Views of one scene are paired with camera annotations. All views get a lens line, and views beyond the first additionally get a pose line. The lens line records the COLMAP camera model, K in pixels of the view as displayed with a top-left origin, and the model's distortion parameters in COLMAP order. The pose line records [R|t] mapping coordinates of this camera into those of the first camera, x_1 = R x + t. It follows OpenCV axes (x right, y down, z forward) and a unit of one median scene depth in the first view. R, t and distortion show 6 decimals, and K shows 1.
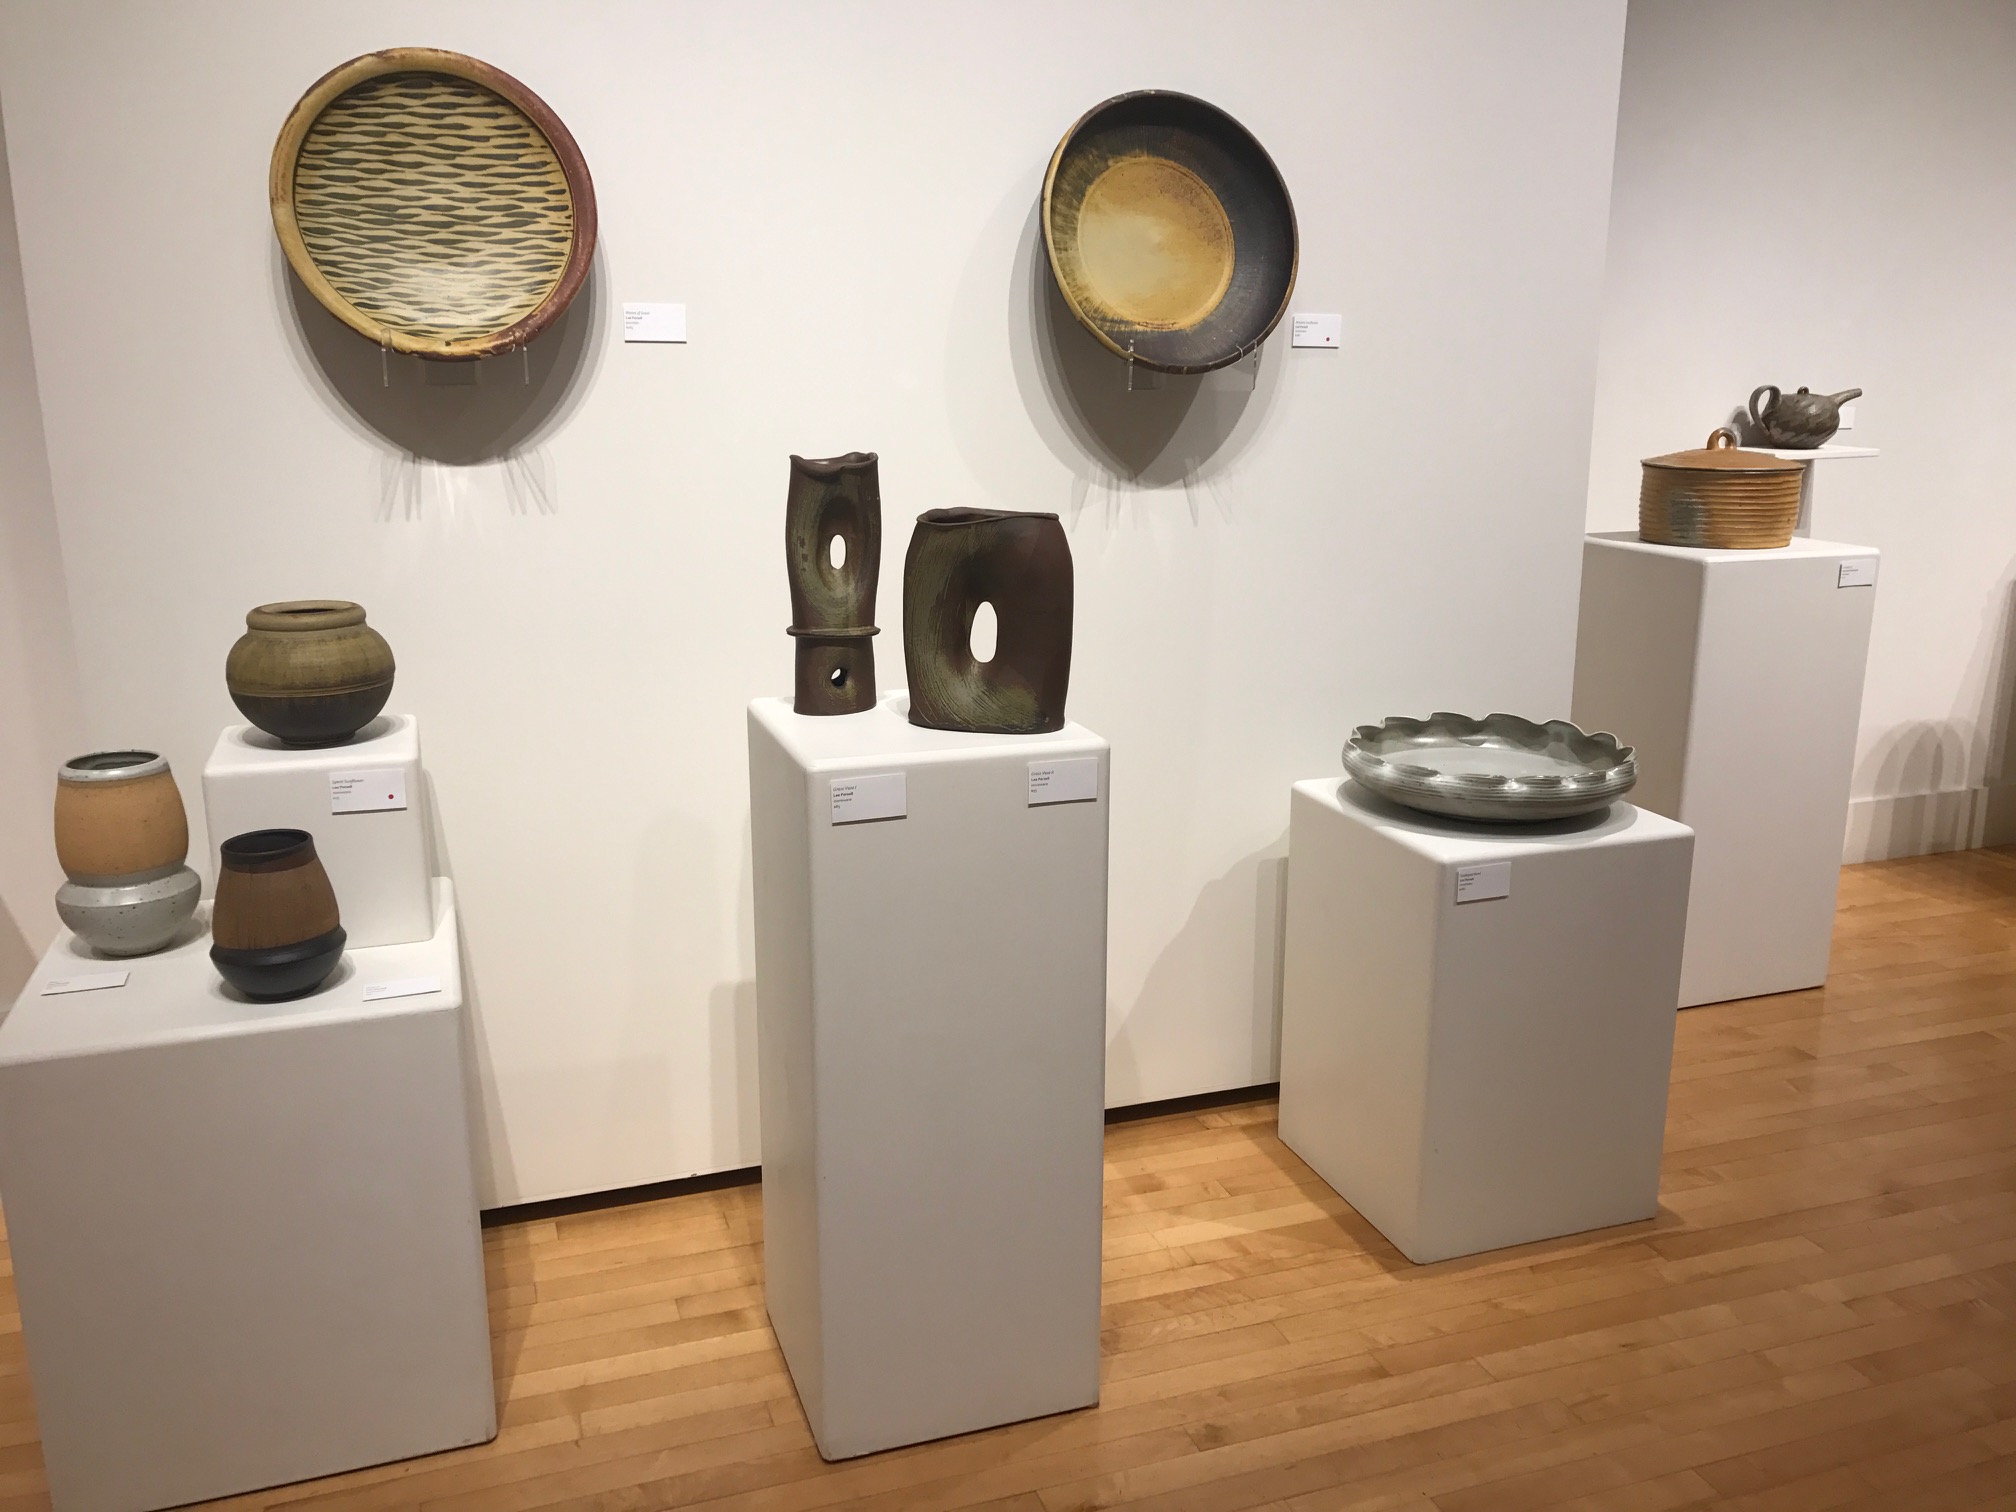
lens RADIAL K [[1652.0, 0, 1008.0], [0, 1652.0, 756.0], [0, 0, 1]] dist [0.015732, 0.010298]
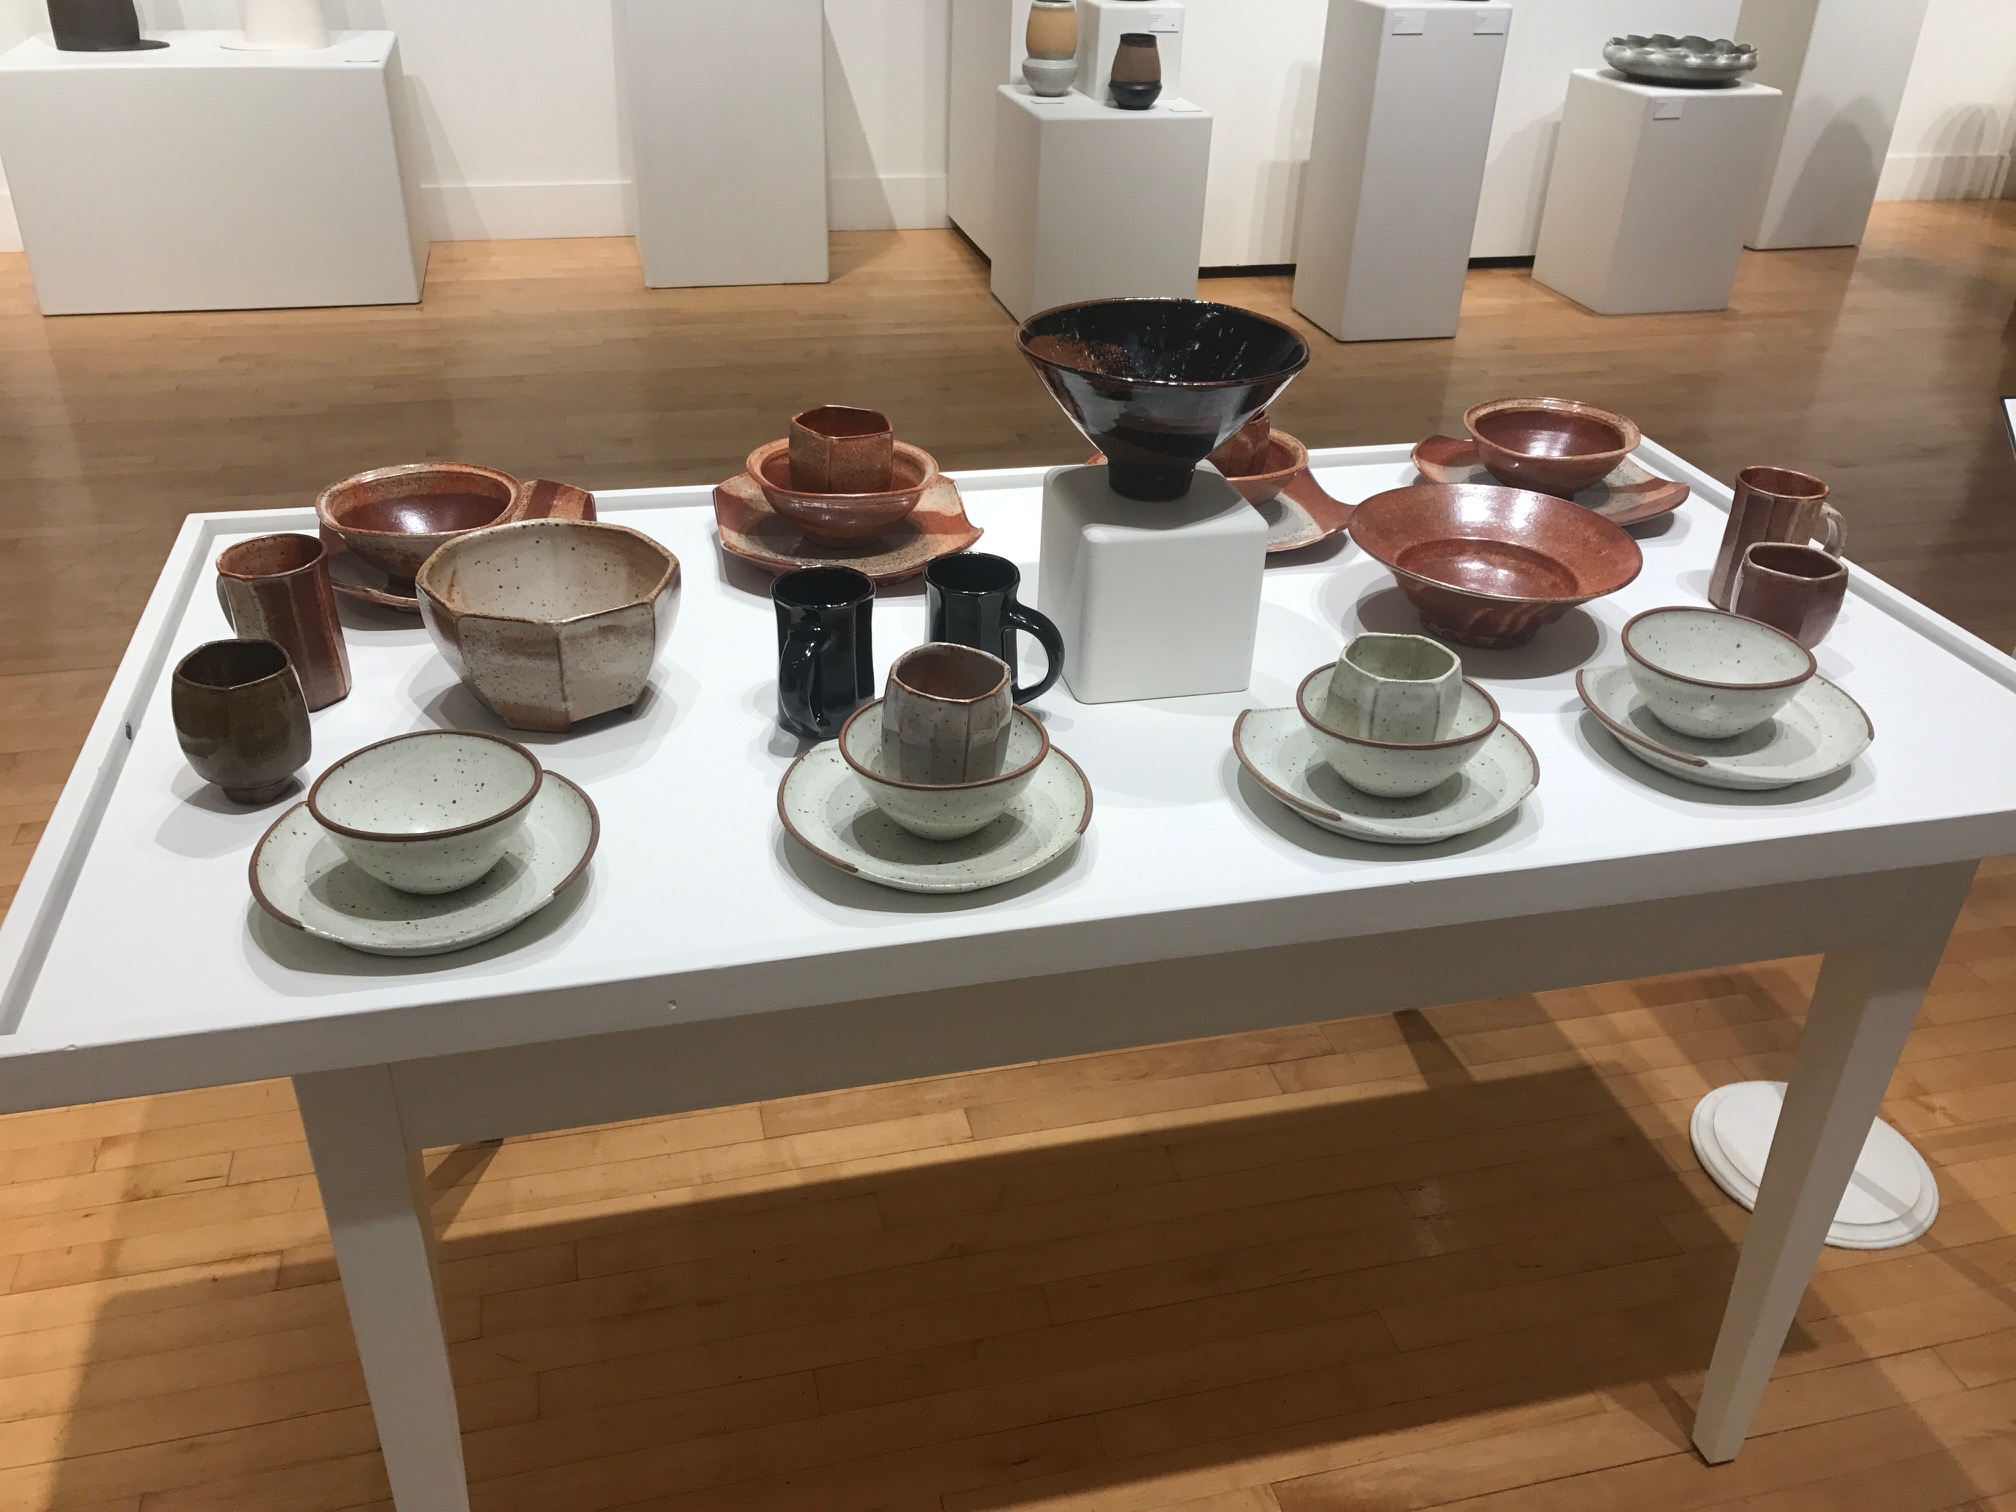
lens RADIAL K [[1640.8, 0, 1008.0], [0, 1640.8, 756.0], [0, 0, 1]] dist [0.052371, -0.087184]
pose [[0.994927, 0.075546, -0.066429, -0.198386], [-0.052873, 0.954471, 0.293581, 0.171366], [0.085583, -0.288580, 0.953623, -0.753289]]
